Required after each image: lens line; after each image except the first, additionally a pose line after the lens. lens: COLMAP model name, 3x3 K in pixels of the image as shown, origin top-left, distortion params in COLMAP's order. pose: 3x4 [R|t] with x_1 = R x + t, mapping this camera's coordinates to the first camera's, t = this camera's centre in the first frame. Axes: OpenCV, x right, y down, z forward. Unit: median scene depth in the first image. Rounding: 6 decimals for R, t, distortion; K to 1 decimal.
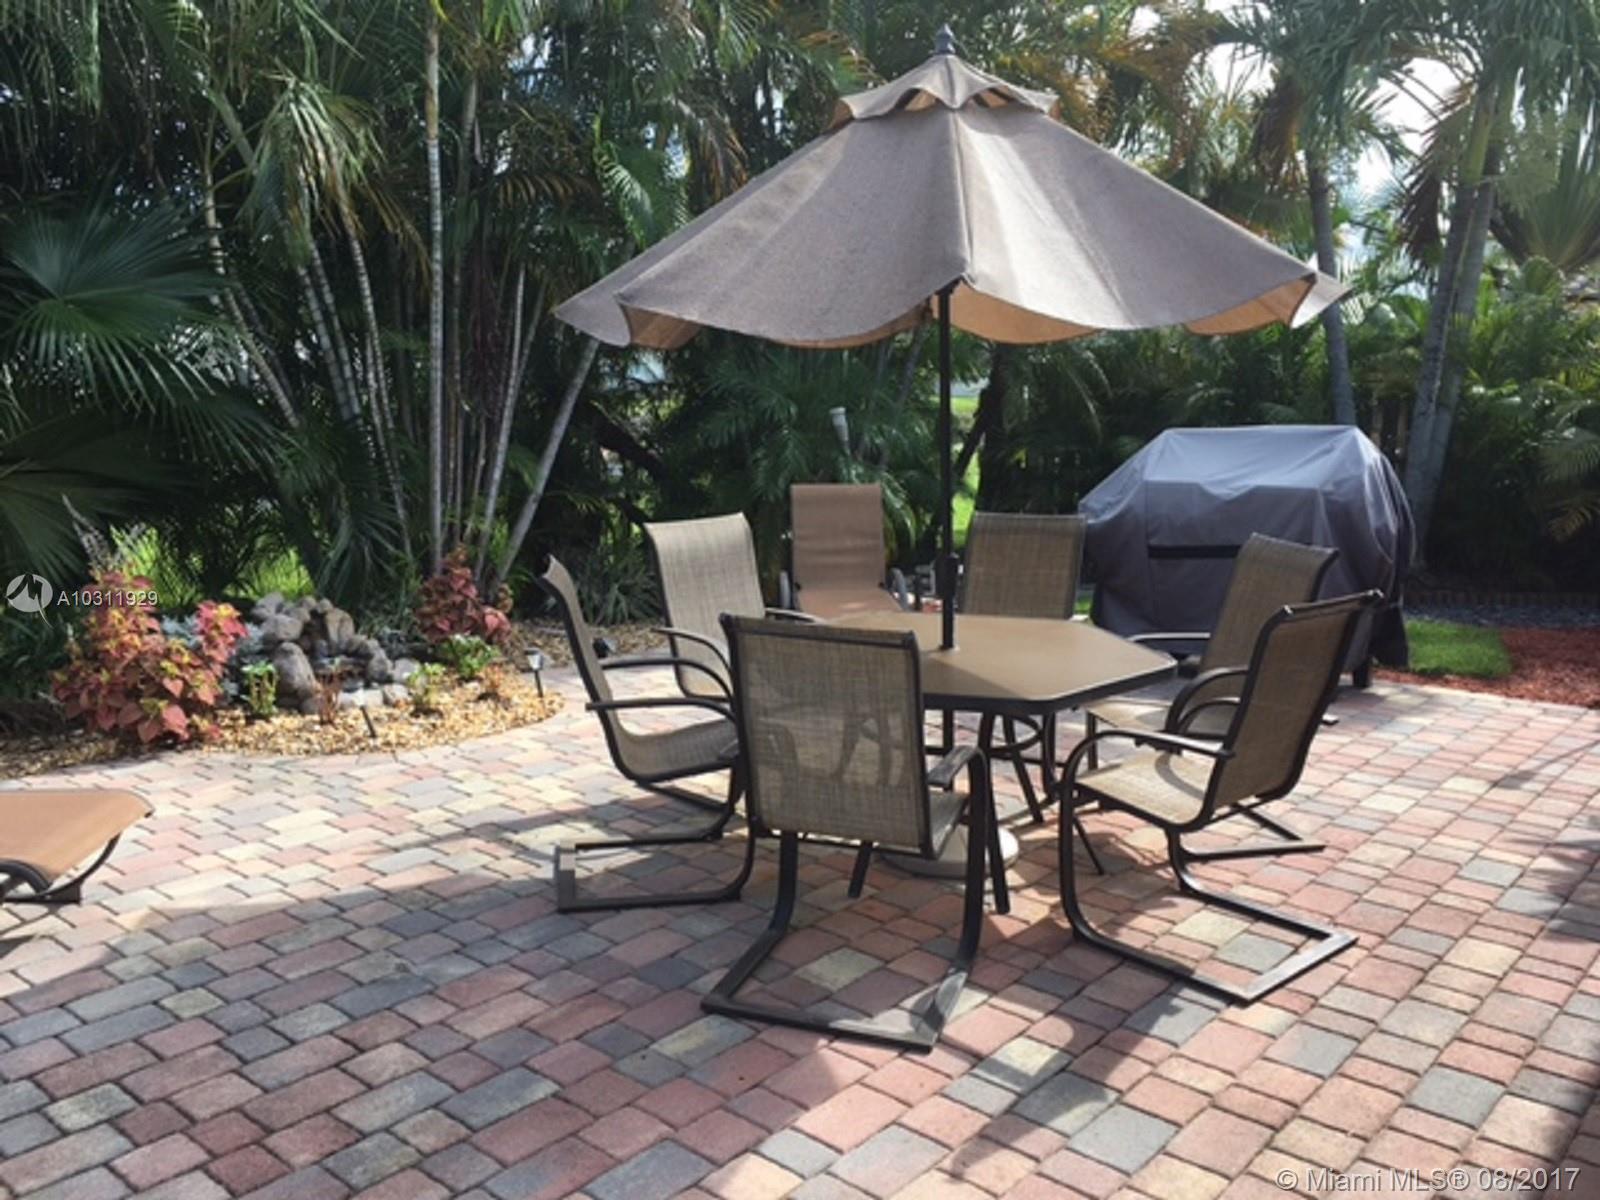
lens RADIAL K [[1370.5, 0, 802.1], [0, 1370.5, 601.2], [0, 0, 1]] dist [0.068462, -0.080097]
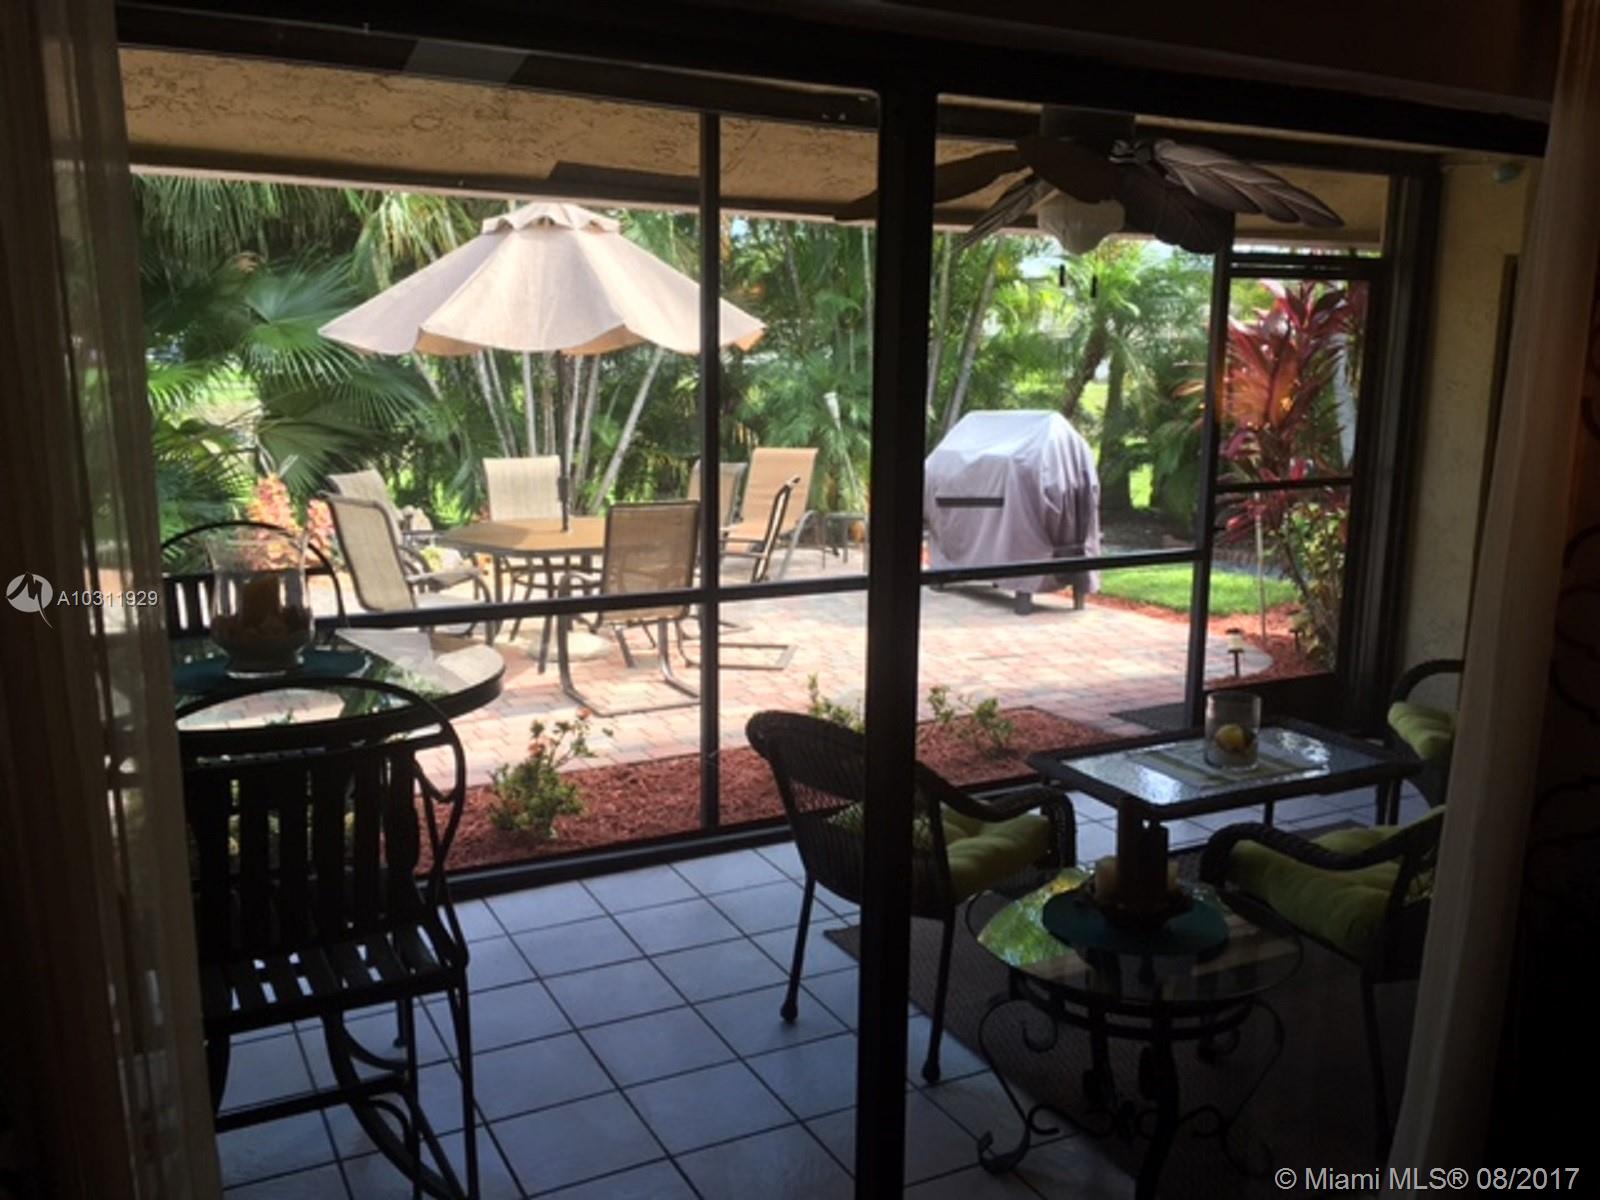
lens RADIAL K [[1370.5, 0, 798.9], [0, 1370.5, 602.8], [0, 0, 1]] dist [0.068462, -0.080097]
pose [[0.922789, 0.069083, -0.379062, 0.703695], [-0.063843, 0.997611, 0.026392, 0.040010], [0.379979, -0.000154, 0.924995, -0.325598]]
